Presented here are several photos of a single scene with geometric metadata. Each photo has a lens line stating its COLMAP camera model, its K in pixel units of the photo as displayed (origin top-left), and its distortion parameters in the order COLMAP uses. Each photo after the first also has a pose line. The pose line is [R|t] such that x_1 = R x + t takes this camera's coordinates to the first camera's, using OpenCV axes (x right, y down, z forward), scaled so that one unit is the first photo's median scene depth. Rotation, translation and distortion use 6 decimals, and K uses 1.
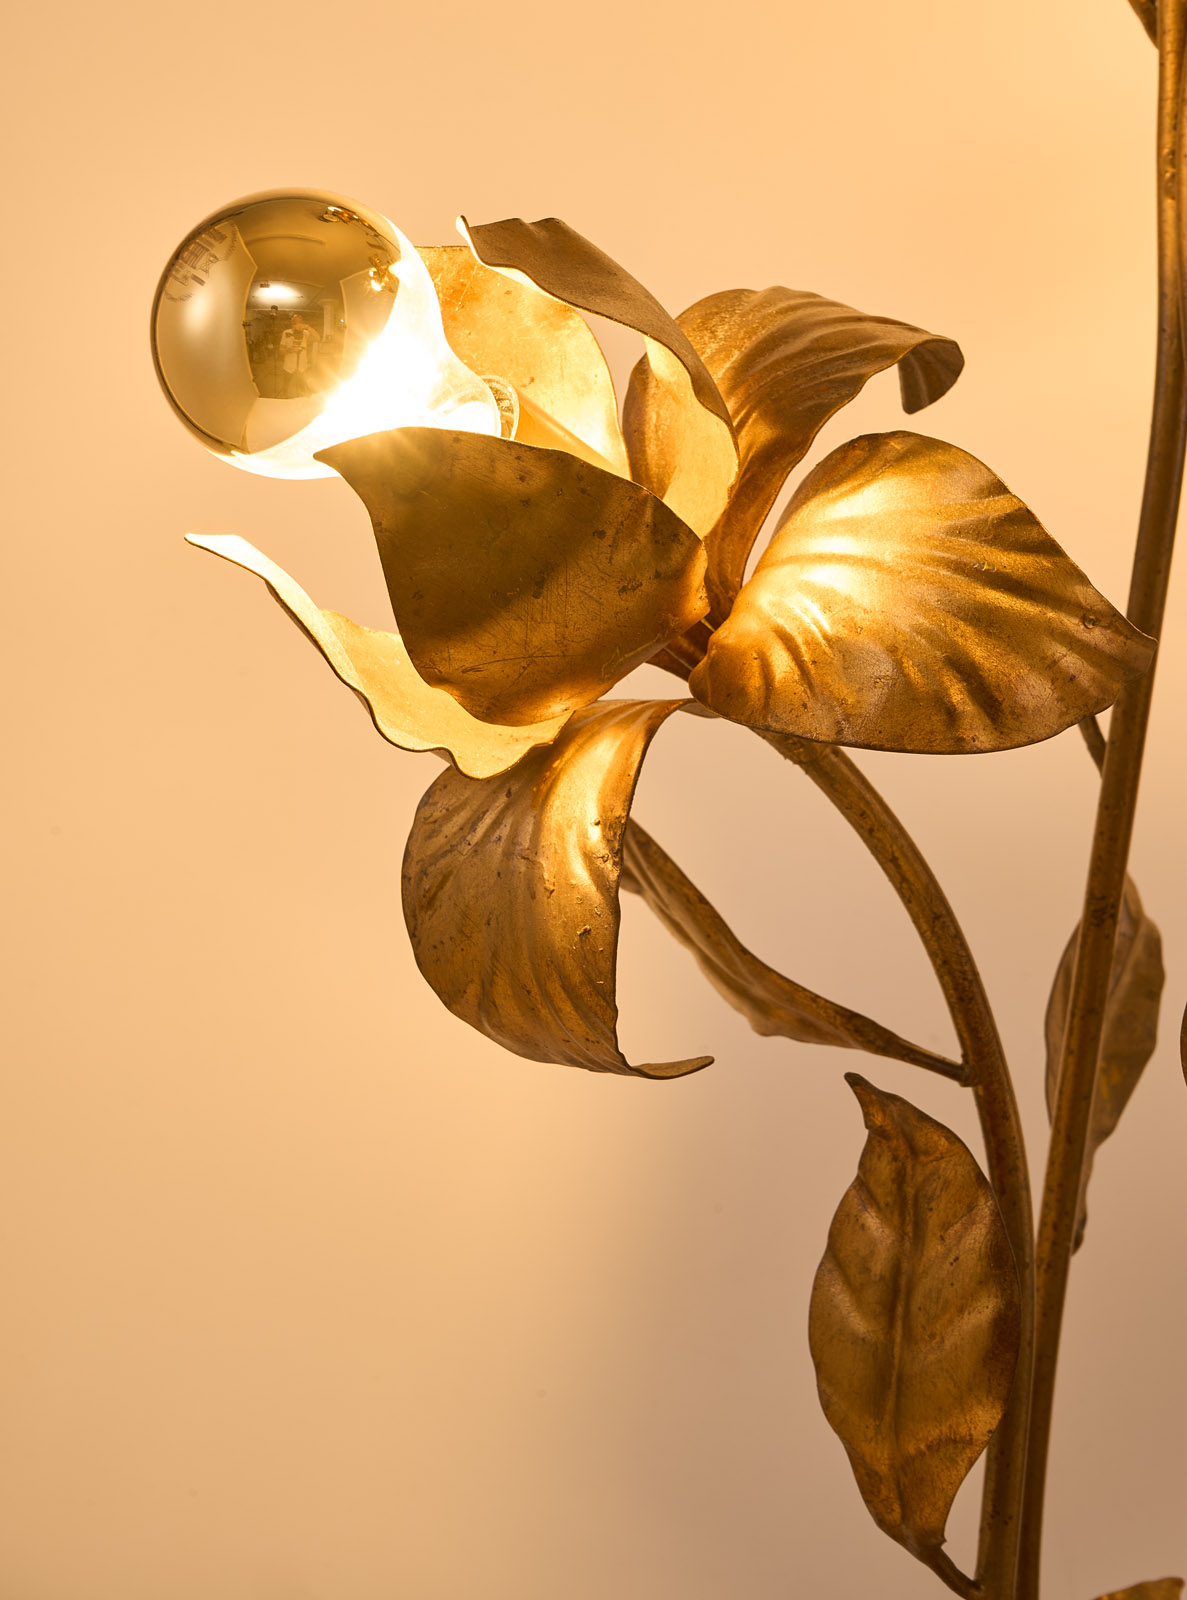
lens RADIAL K [[4914.9, 0, 593.5], [0, 4914.9, 800.0], [0, 0, 1]] dist [-0.017415, 0.244260]
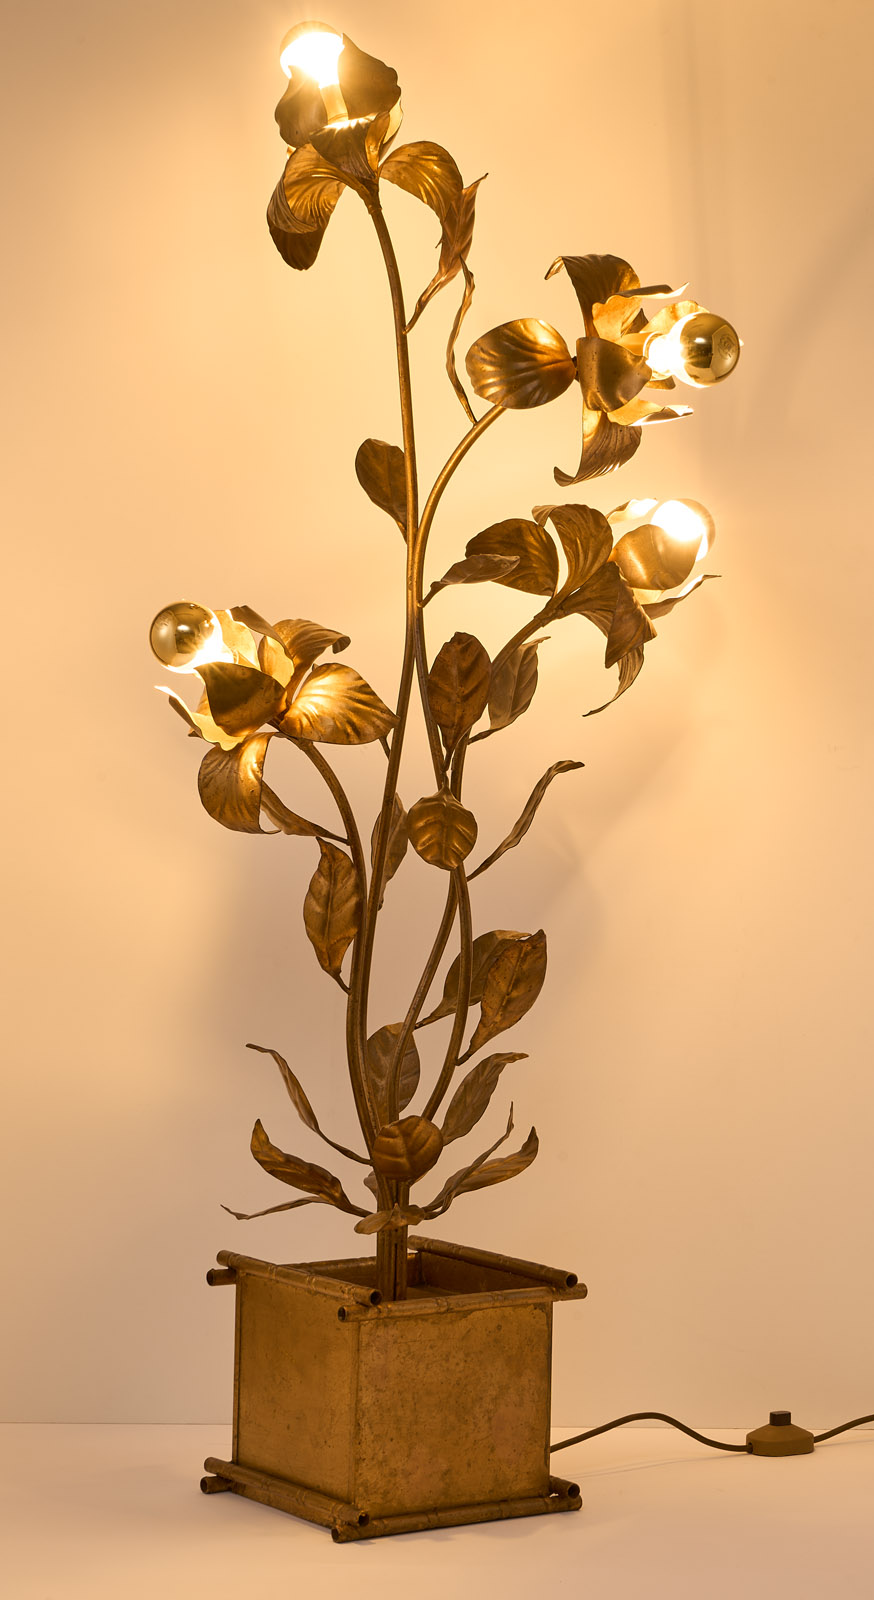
lens RADIAL K [[4287.0, 0, 437.0], [0, 4287.0, 800.0], [0, 0, 1]] dist [-0.015945, 0.291448]
pose [[0.994378, 0.012744, 0.105118, -0.208502], [-0.010264, 0.999657, -0.024094, 0.112210], [-0.105389, 0.022880, 0.994168, -2.332626]]
